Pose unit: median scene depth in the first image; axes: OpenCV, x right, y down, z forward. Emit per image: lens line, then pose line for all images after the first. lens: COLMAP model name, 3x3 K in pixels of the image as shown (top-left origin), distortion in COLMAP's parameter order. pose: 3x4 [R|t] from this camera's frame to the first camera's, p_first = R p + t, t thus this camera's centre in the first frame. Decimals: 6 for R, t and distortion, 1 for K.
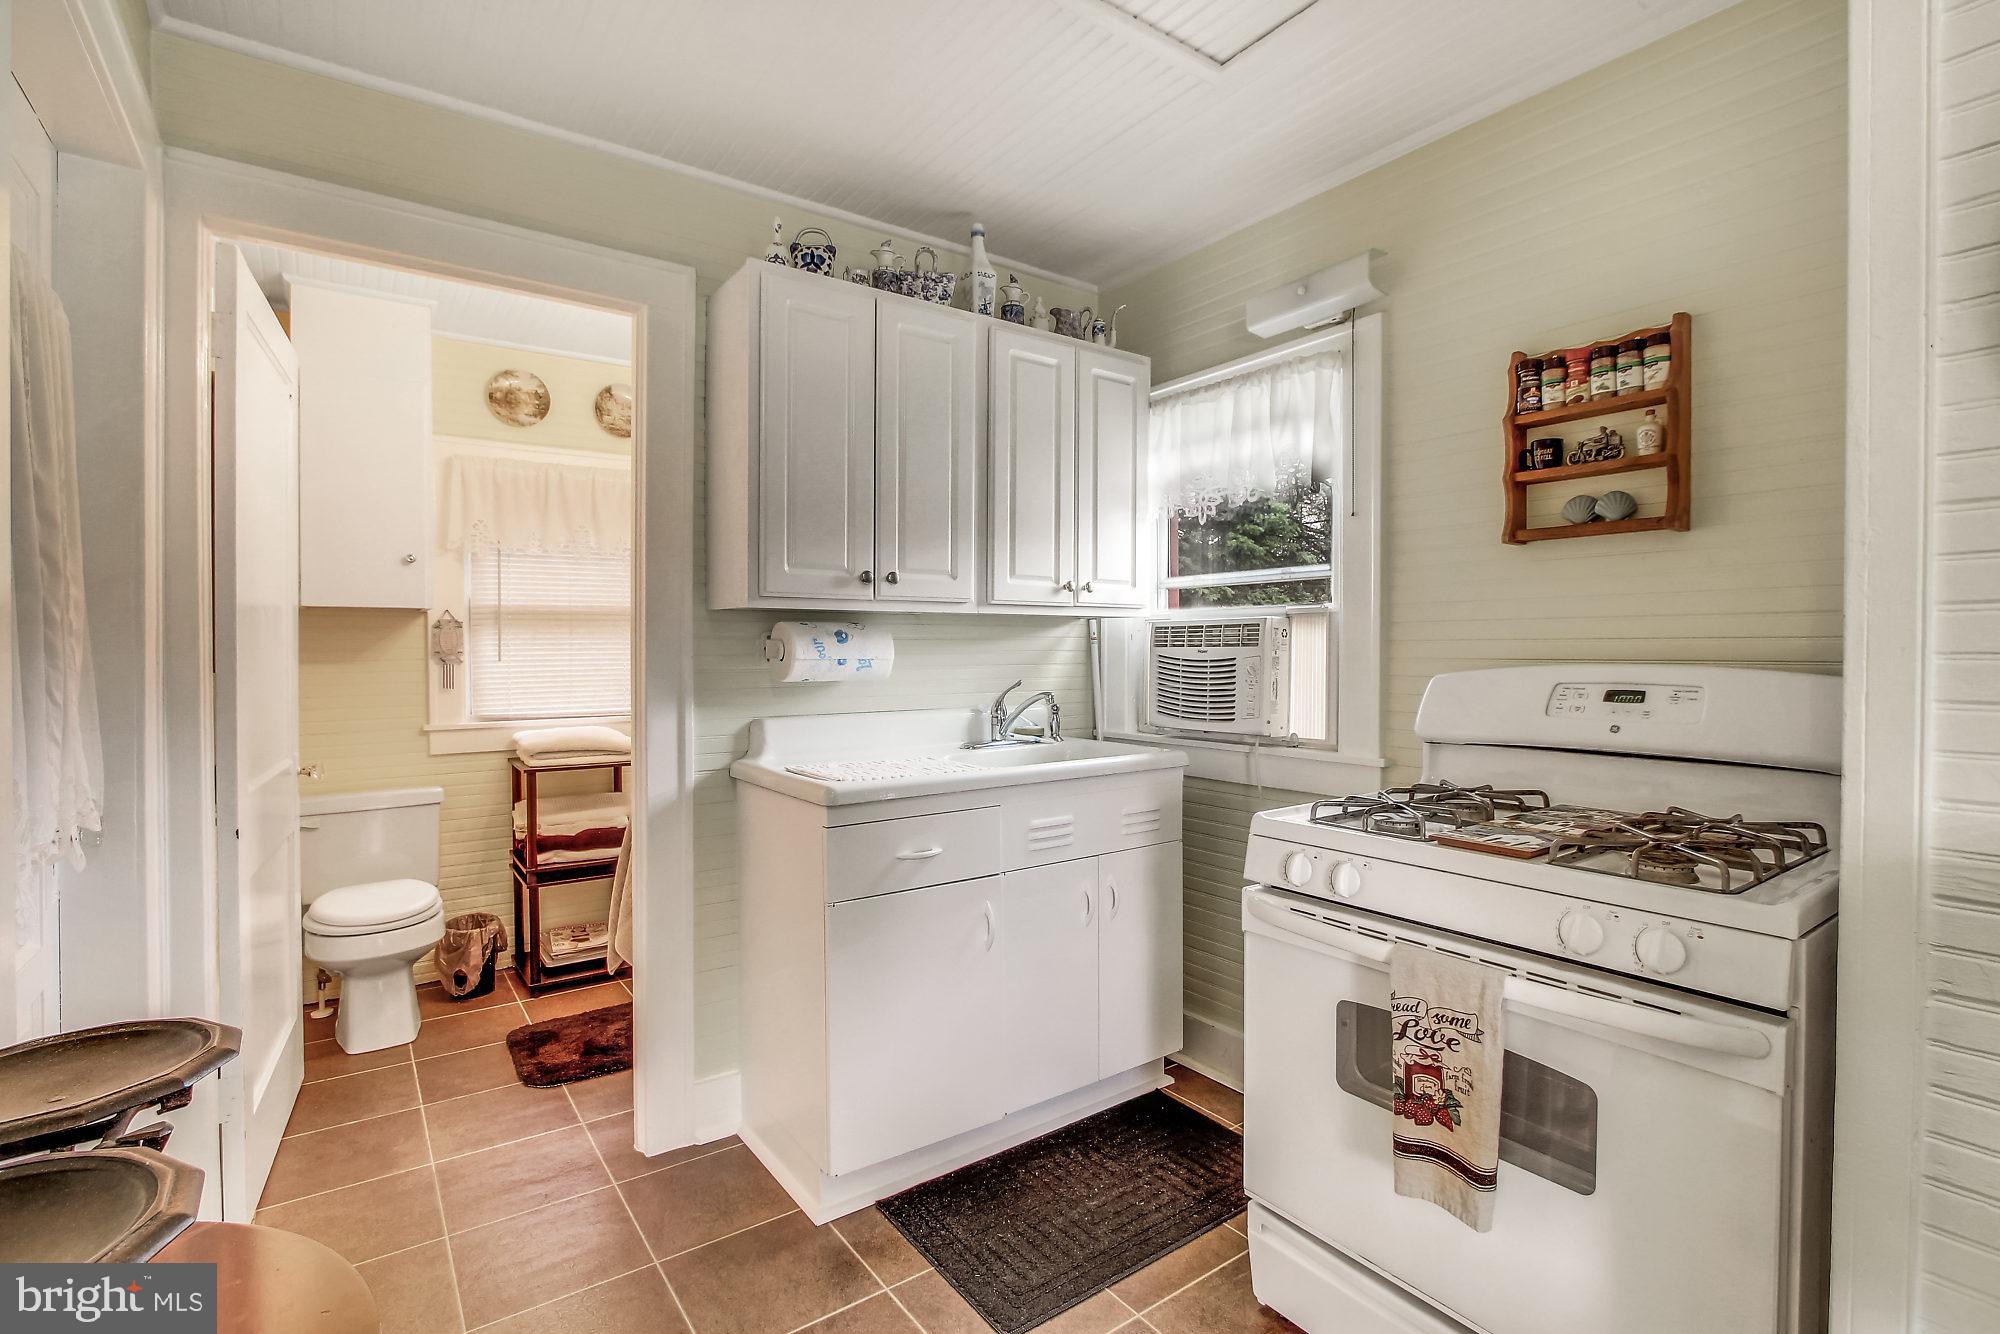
lens RADIAL K [[933.2, 0, 1003.9], [0, 933.2, 671.6], [0, 0, 1]] dist [-0.012747, 0.000223]
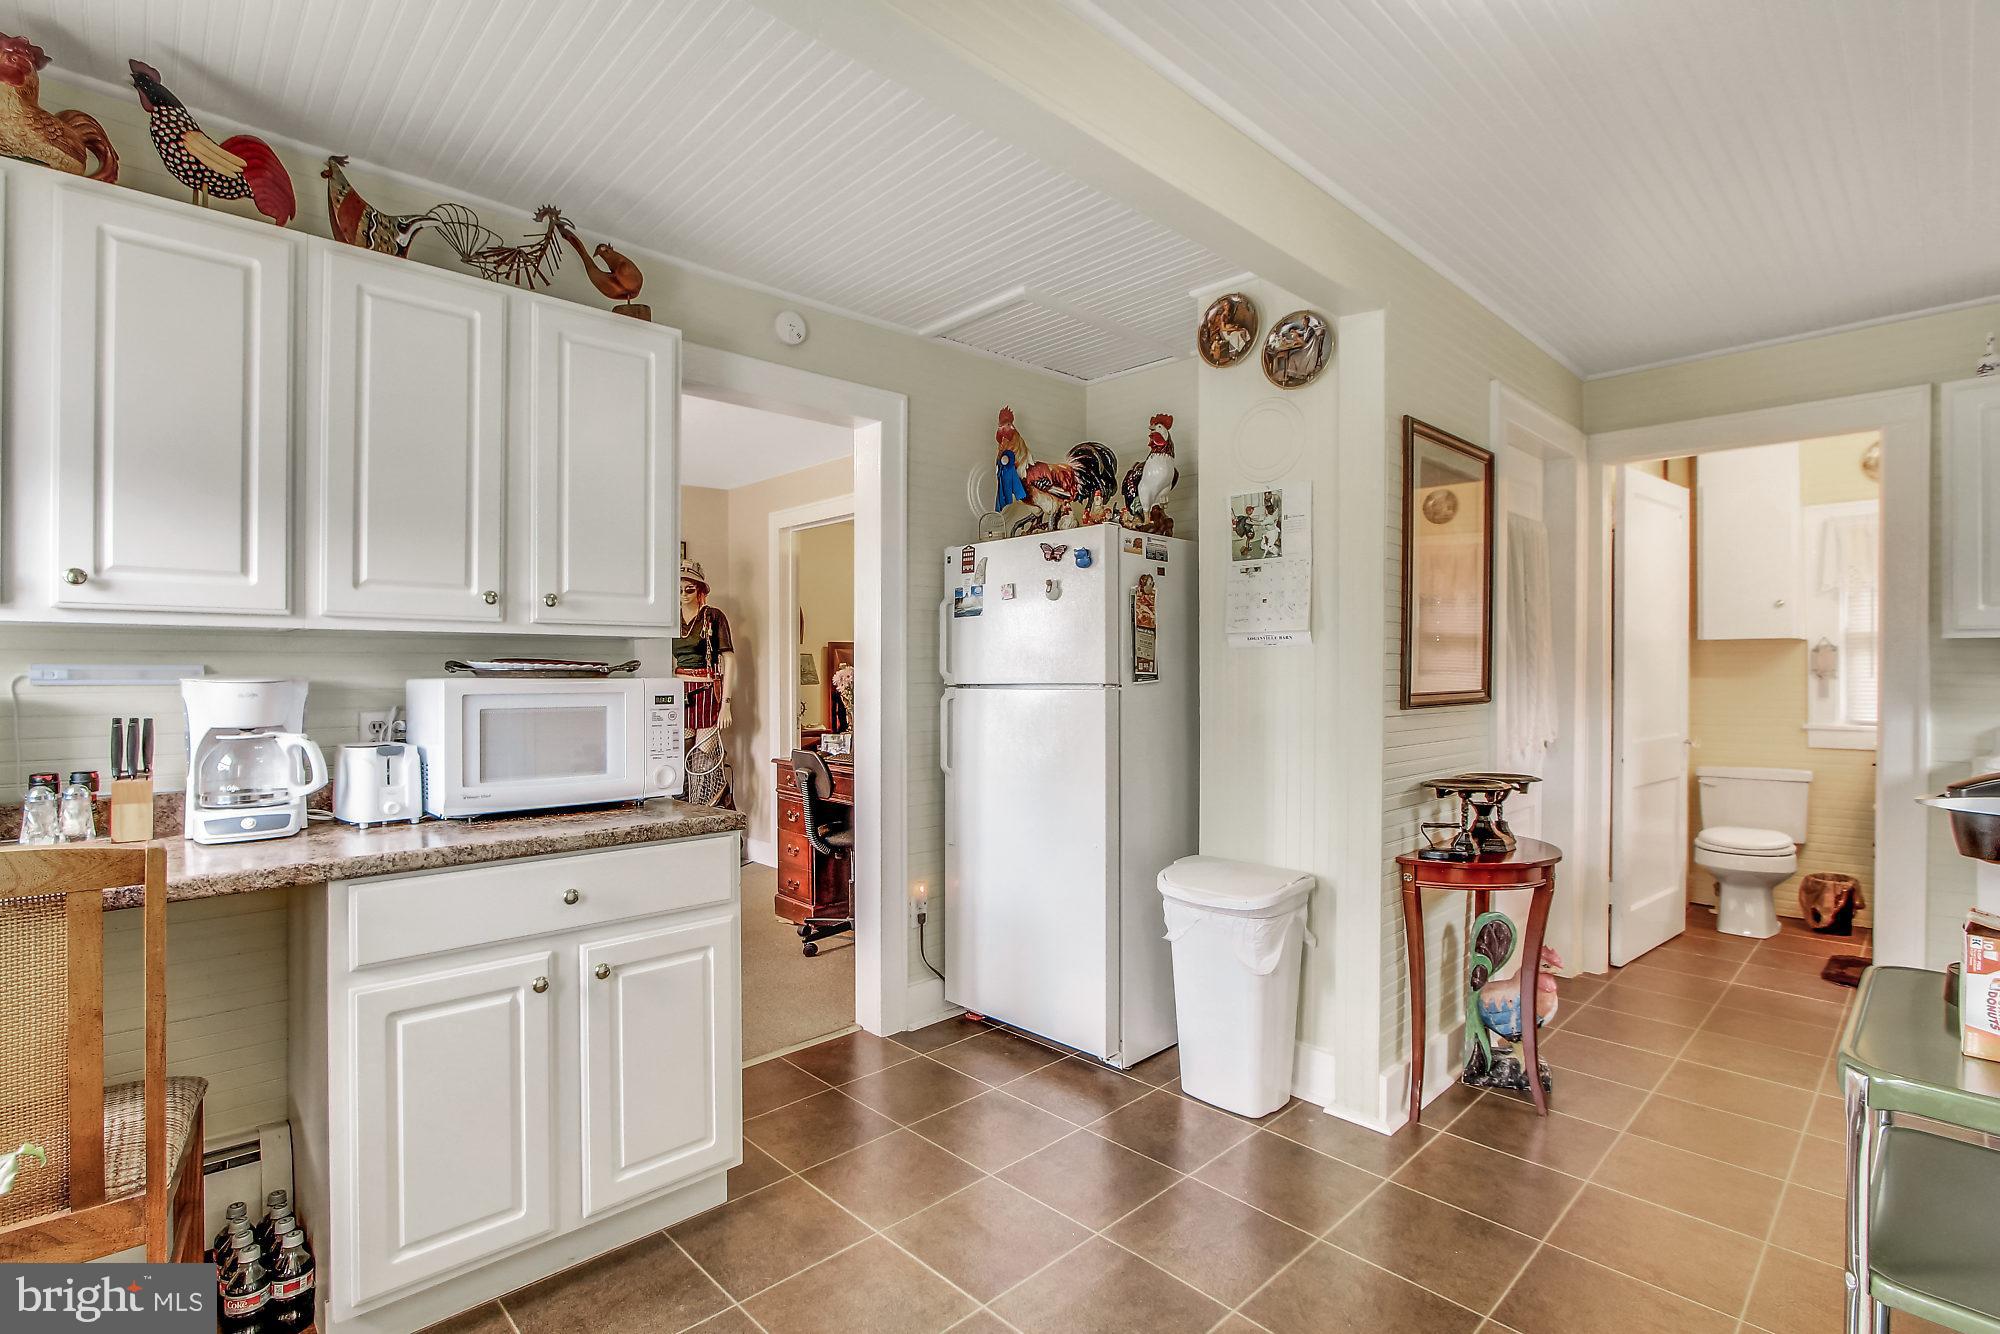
lens RADIAL K [[921.1, 0, 998.7], [0, 921.1, 674.3], [0, 0, 1]] dist [-0.019120, -0.000120]
pose [[0.141159, 0.004640, -0.989976, 0.526979], [-0.017495, 0.999845, 0.002192, 0.003076], [0.989832, 0.017010, 0.141218, -0.346440]]
